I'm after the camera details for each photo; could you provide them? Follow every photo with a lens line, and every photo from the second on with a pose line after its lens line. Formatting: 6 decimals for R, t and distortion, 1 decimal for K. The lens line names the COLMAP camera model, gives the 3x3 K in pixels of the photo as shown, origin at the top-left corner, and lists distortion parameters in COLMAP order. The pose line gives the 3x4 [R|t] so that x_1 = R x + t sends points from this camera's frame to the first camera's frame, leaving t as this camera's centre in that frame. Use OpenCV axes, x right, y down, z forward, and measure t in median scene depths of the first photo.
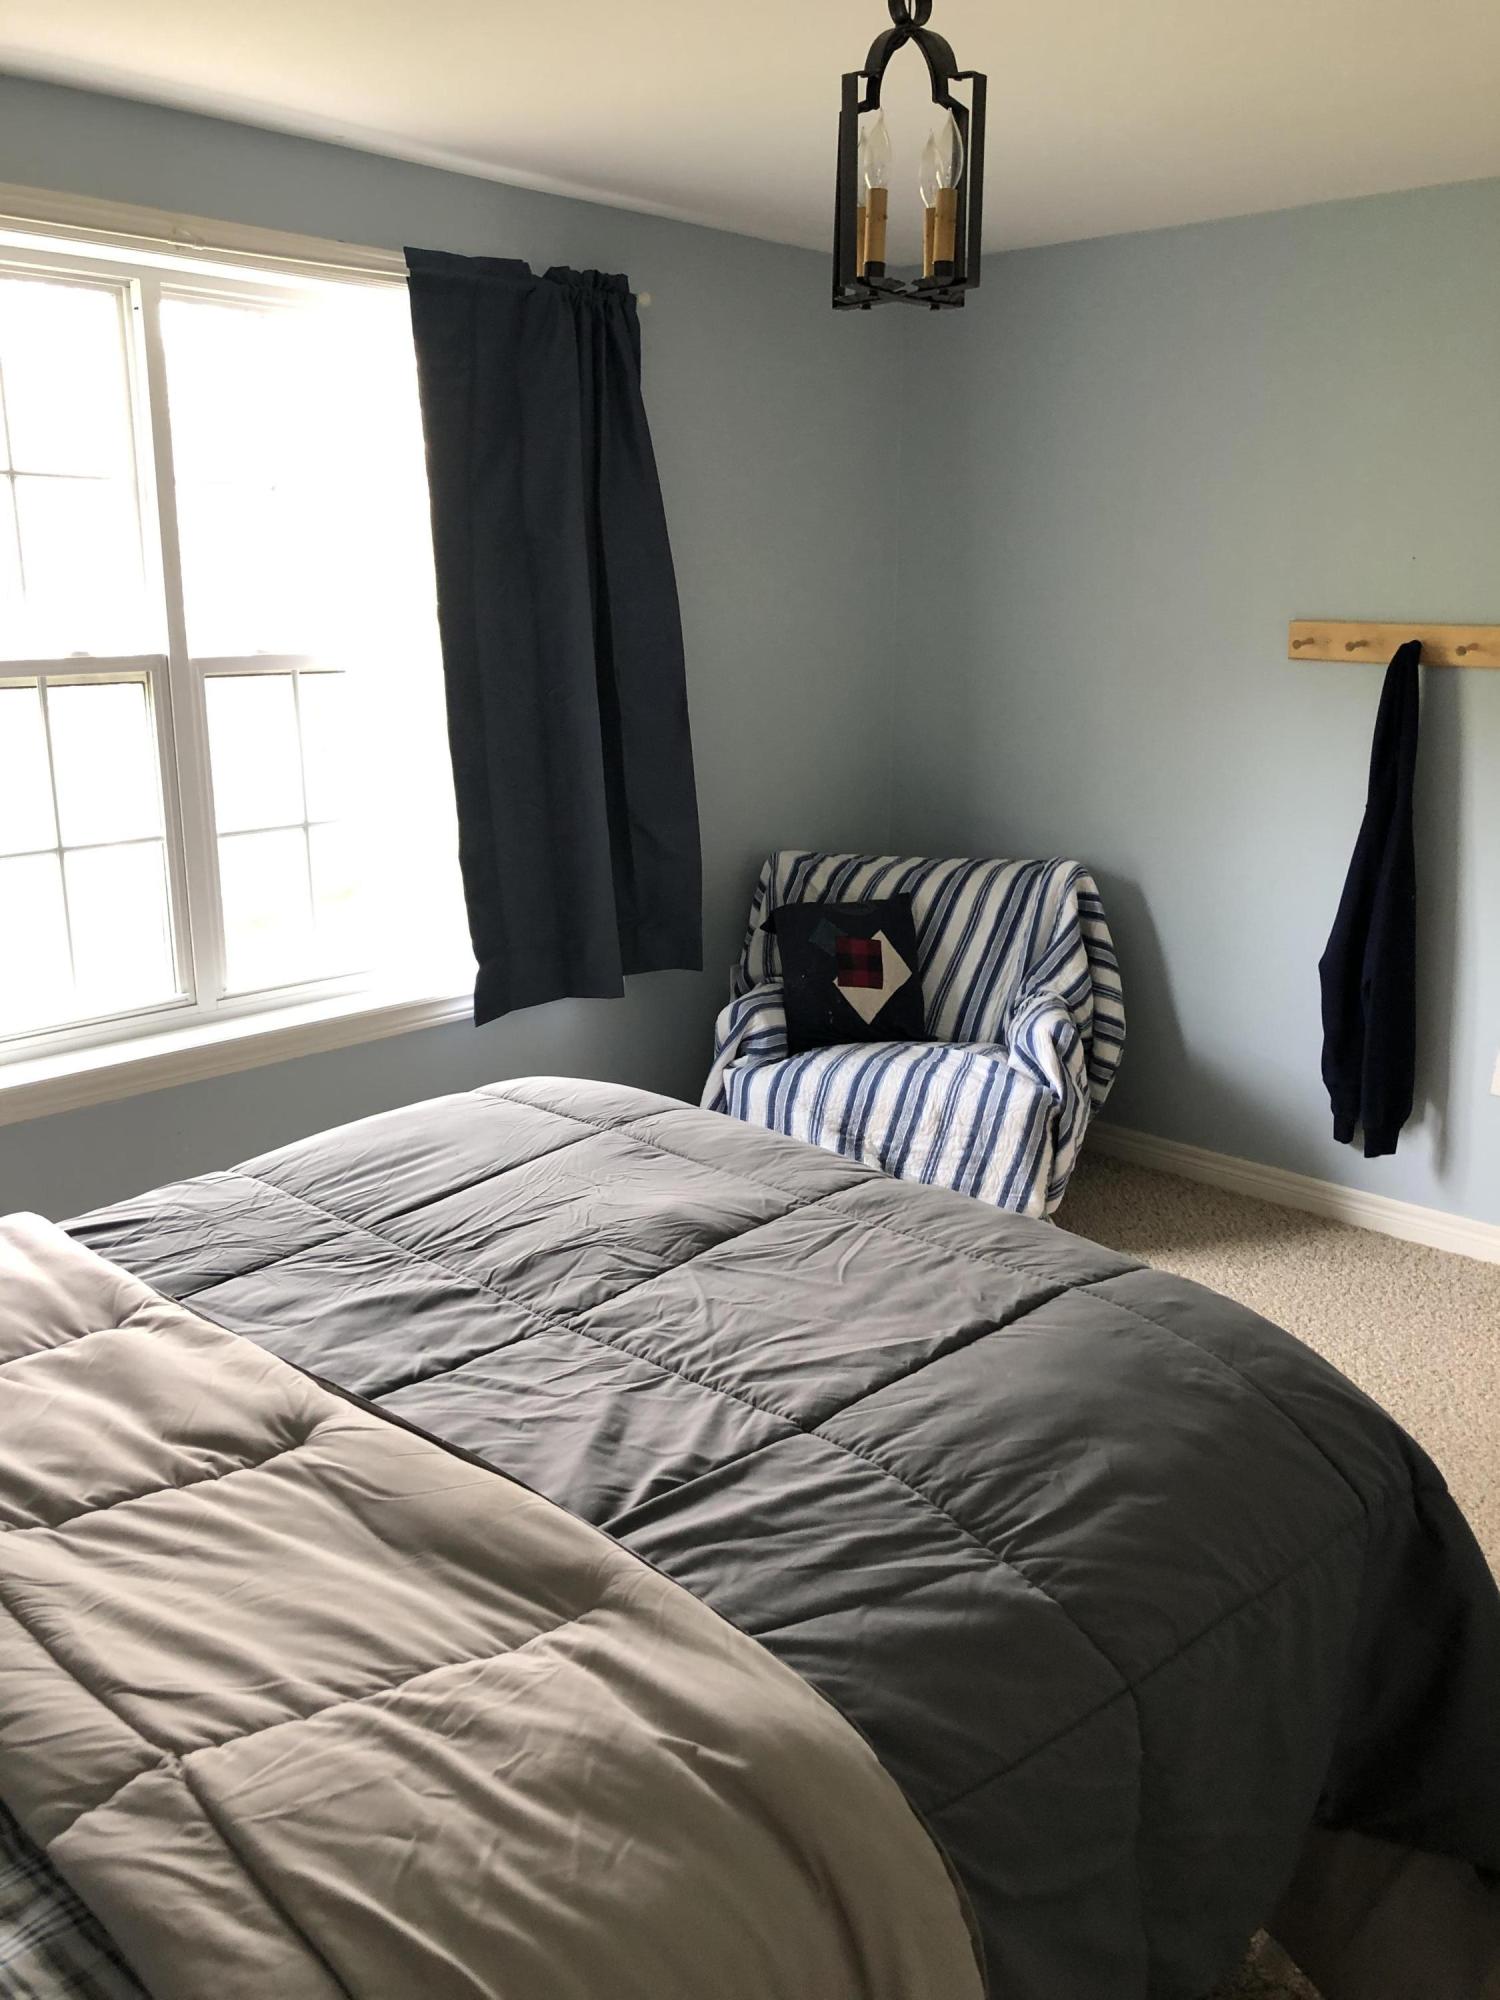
lens RADIAL K [[1649.7, 0, 748.6], [0, 1649.7, 996.1], [0, 0, 1]] dist [0.022809, -0.018274]
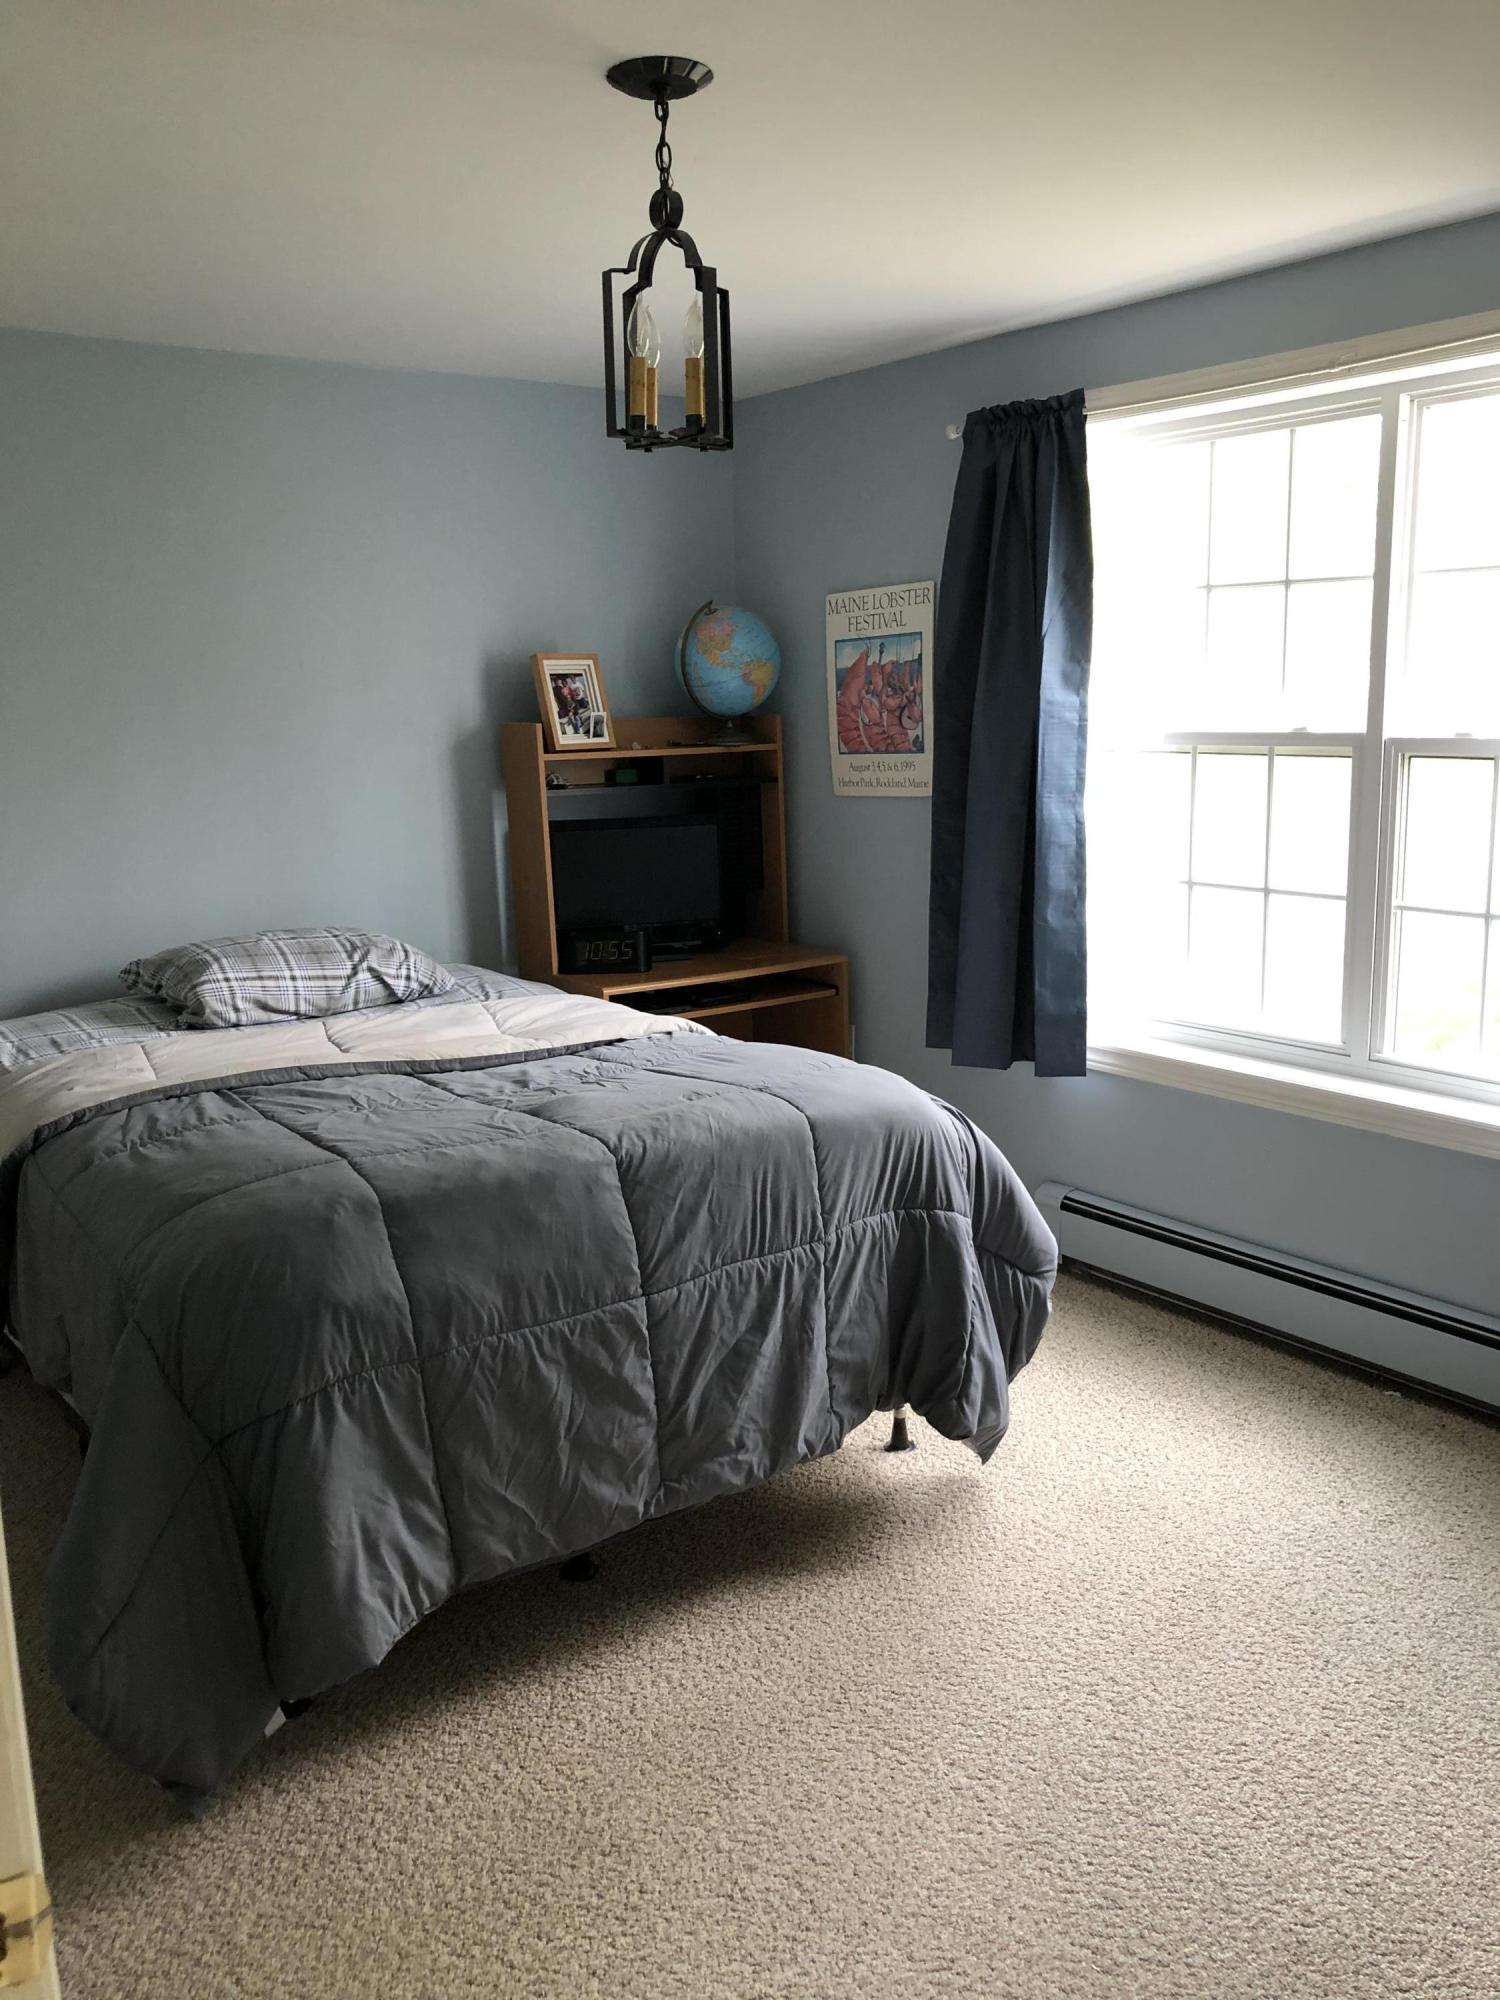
lens RADIAL K [[1649.7, 0, 750.2], [0, 1649.7, 1005.1], [0, 0, 1]] dist [0.022809, -0.018274]
pose [[-0.160286, 0.189628, -0.968684, 0.828335], [-0.224351, 0.948689, 0.222837, -0.193828], [0.961236, 0.253043, -0.109518, 0.798133]]
